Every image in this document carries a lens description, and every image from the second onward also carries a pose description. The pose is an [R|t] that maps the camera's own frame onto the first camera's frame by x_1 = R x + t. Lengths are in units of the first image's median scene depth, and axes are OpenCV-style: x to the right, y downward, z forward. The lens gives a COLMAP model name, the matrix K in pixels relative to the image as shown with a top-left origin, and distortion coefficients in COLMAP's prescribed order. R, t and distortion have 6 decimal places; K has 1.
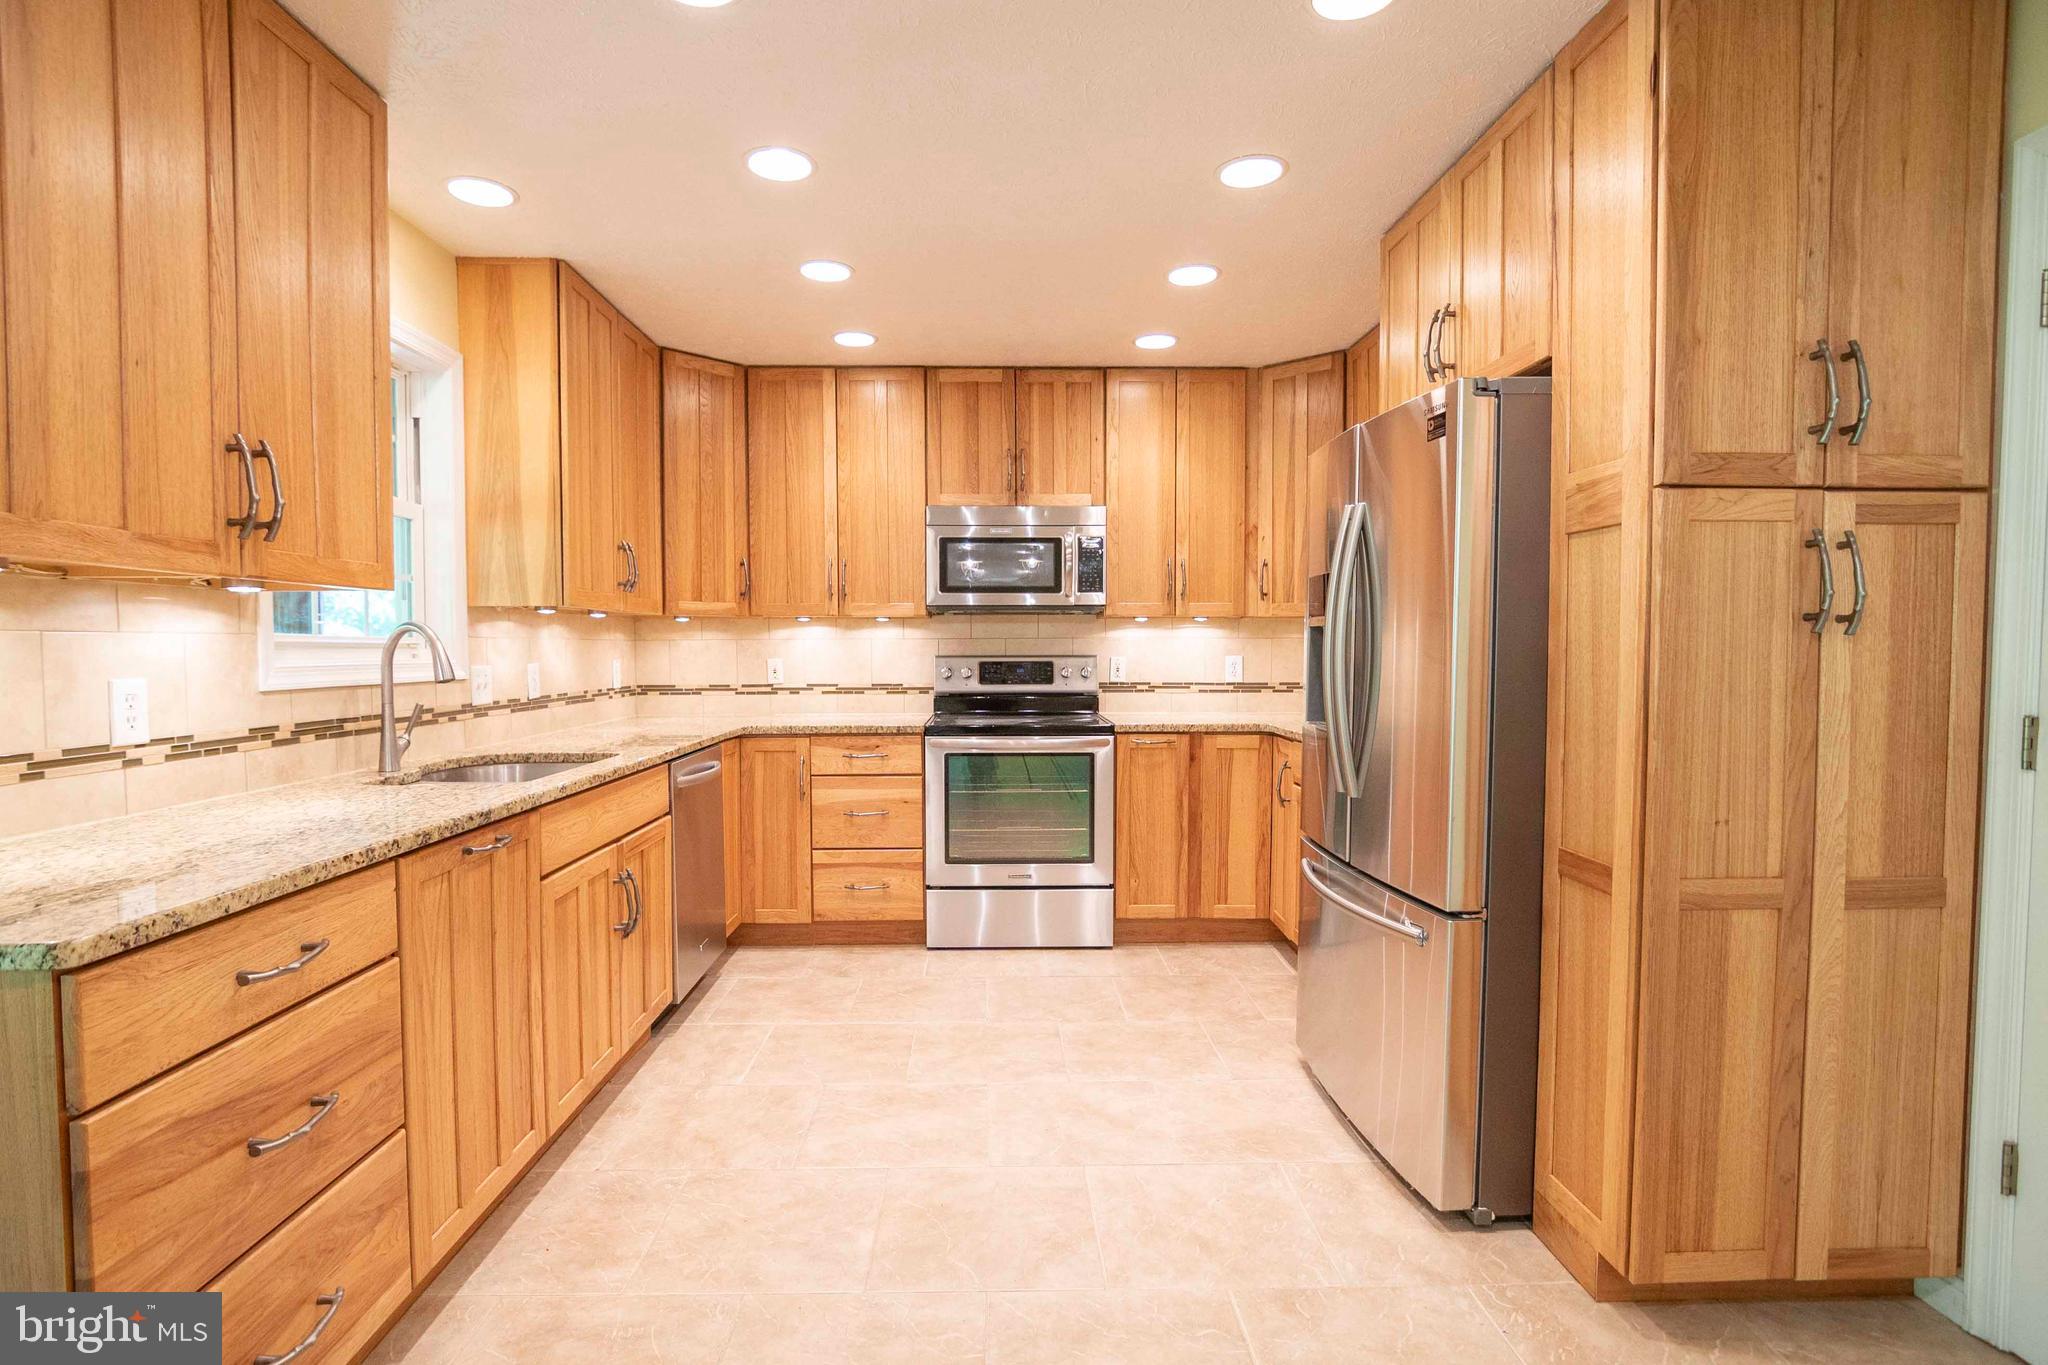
lens RADIAL K [[1010.5, 0, 1010.5], [0, 1010.5, 687.3], [0, 0, 1]] dist [-0.029795, 0.009738]
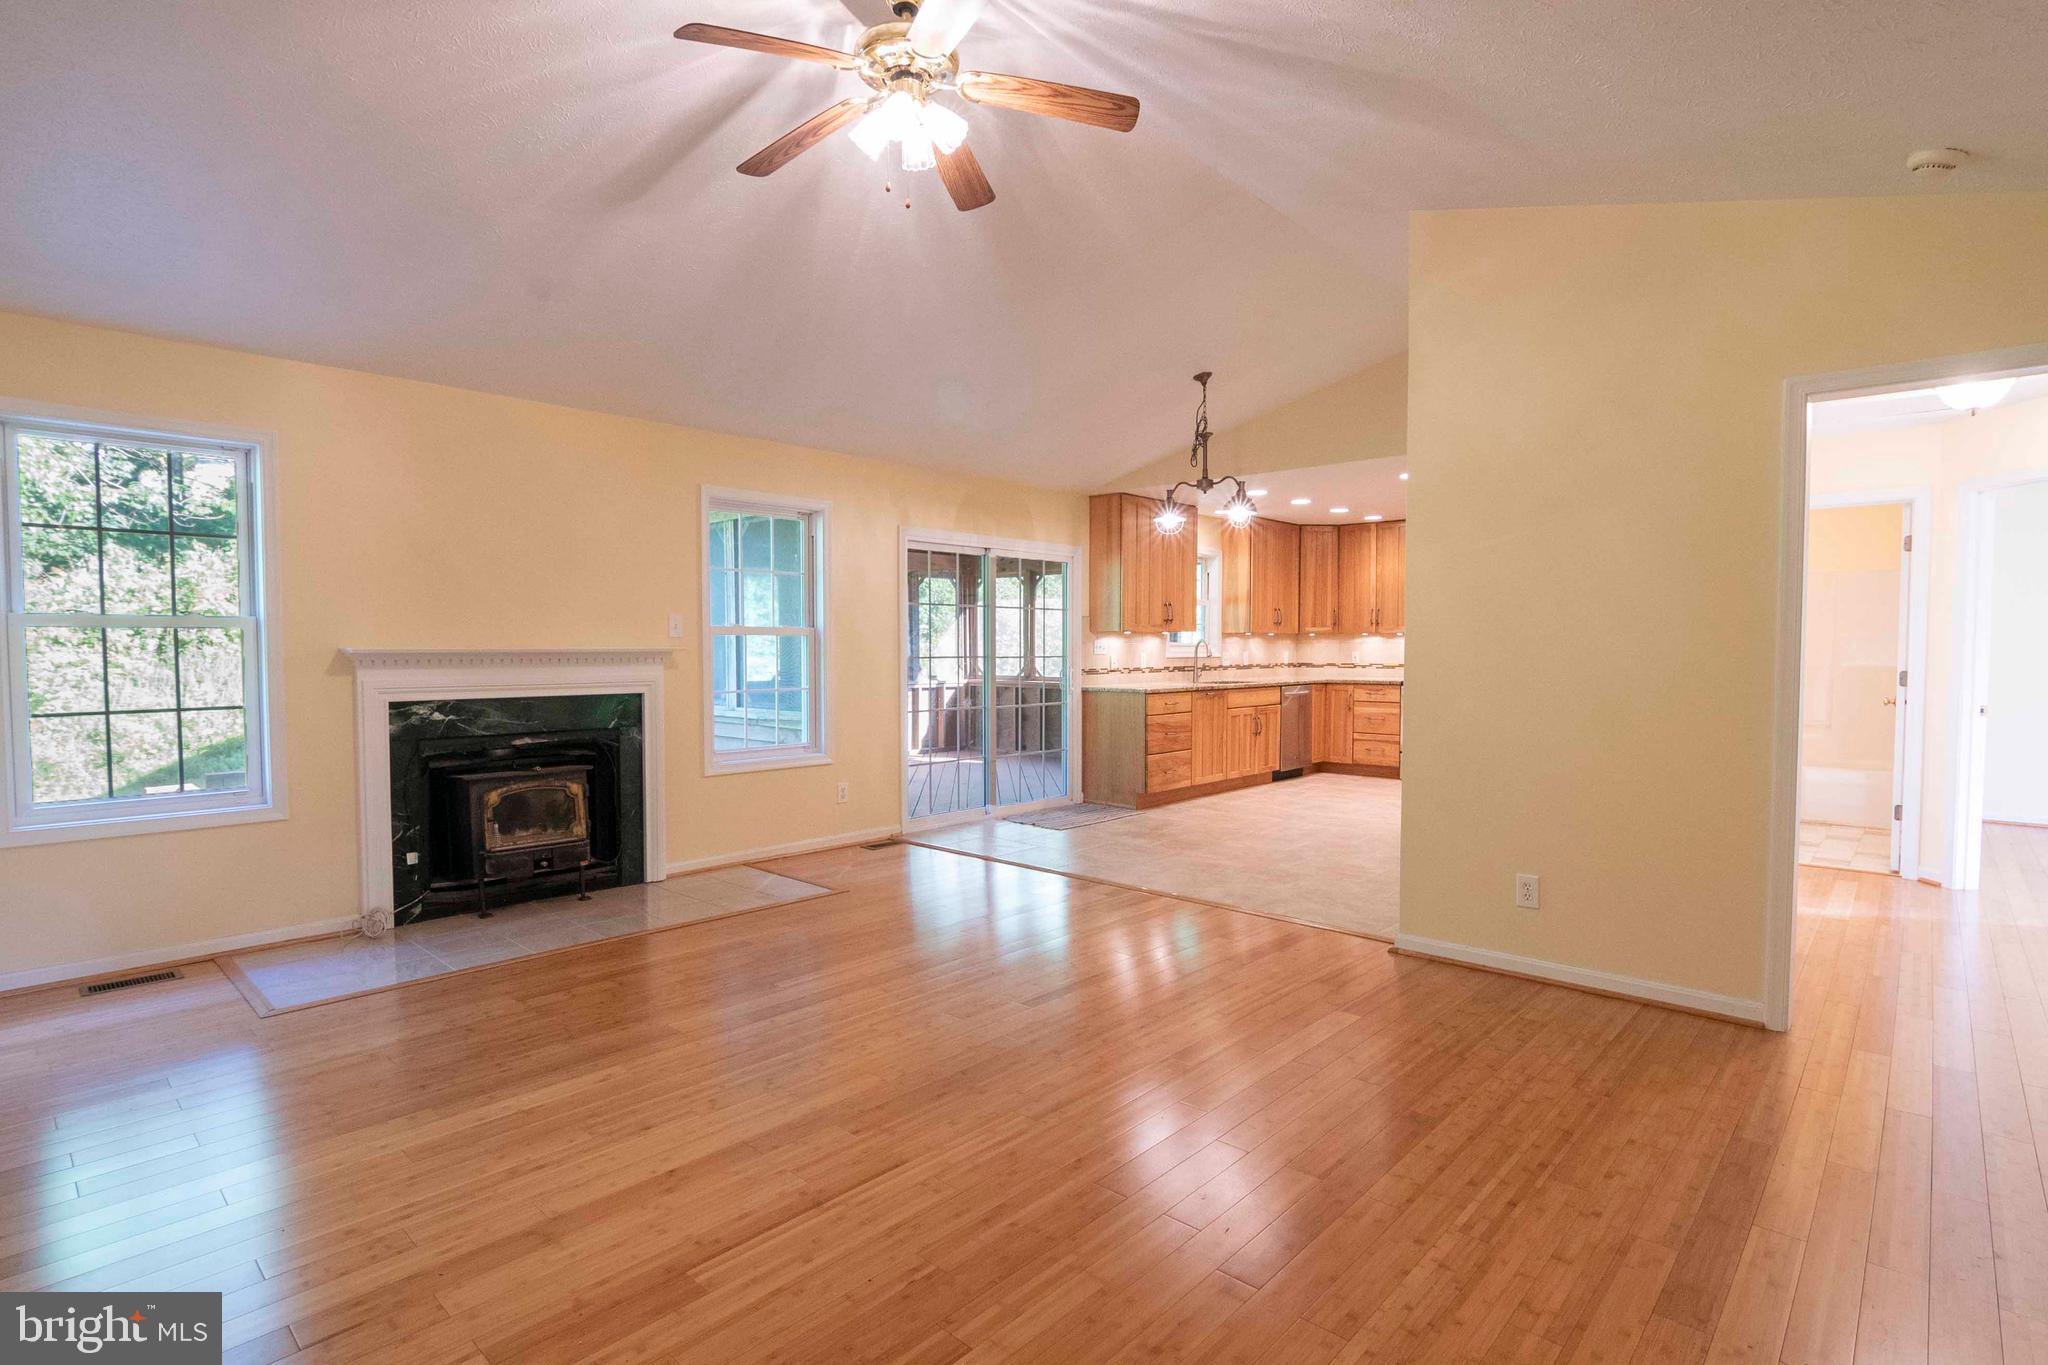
lens RADIAL K [[1010.5, 0, 1005.0], [0, 1010.5, 686.8], [0, 0, 1]] dist [-0.029795, 0.009738]
pose [[0.713578, 0.032401, -0.699826, 1.388216], [-0.030182, 0.999424, 0.015497, 0.067273], [0.699926, 0.010064, 0.714145, -2.006425]]
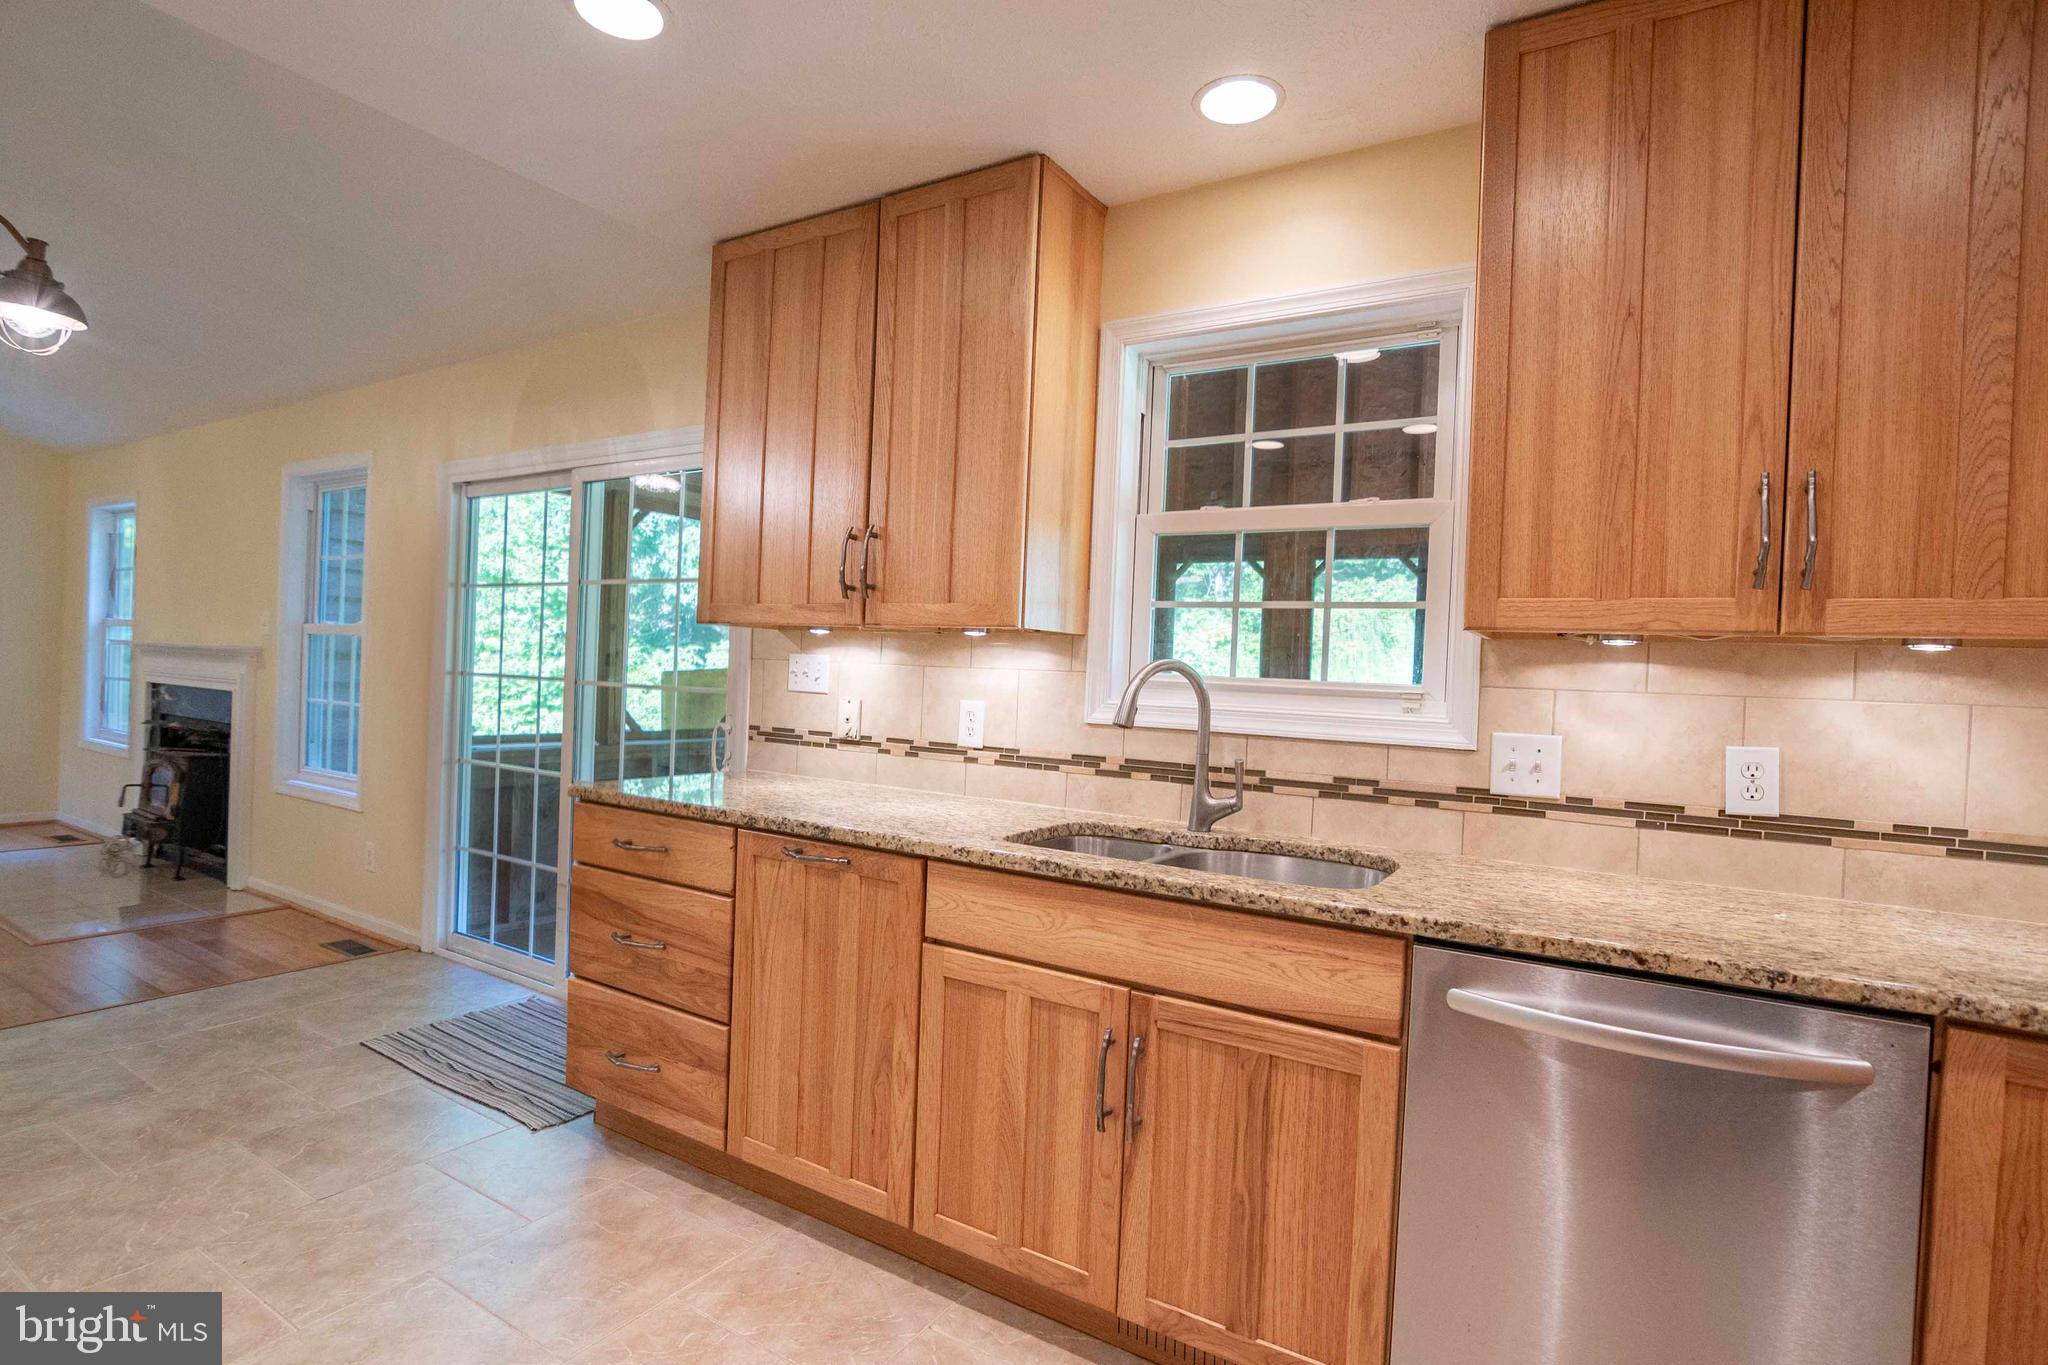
lens RADIAL K [[1010.5, 0, 1024.8], [0, 1010.5, 695.7], [0, 0, 1]] dist [-0.029795, 0.009738]
pose [[-0.548550, -0.009076, -0.836069, 0.206669], [-0.076331, 0.996309, 0.039265, -0.057771], [0.832626, 0.085357, -0.547218, 1.365008]]
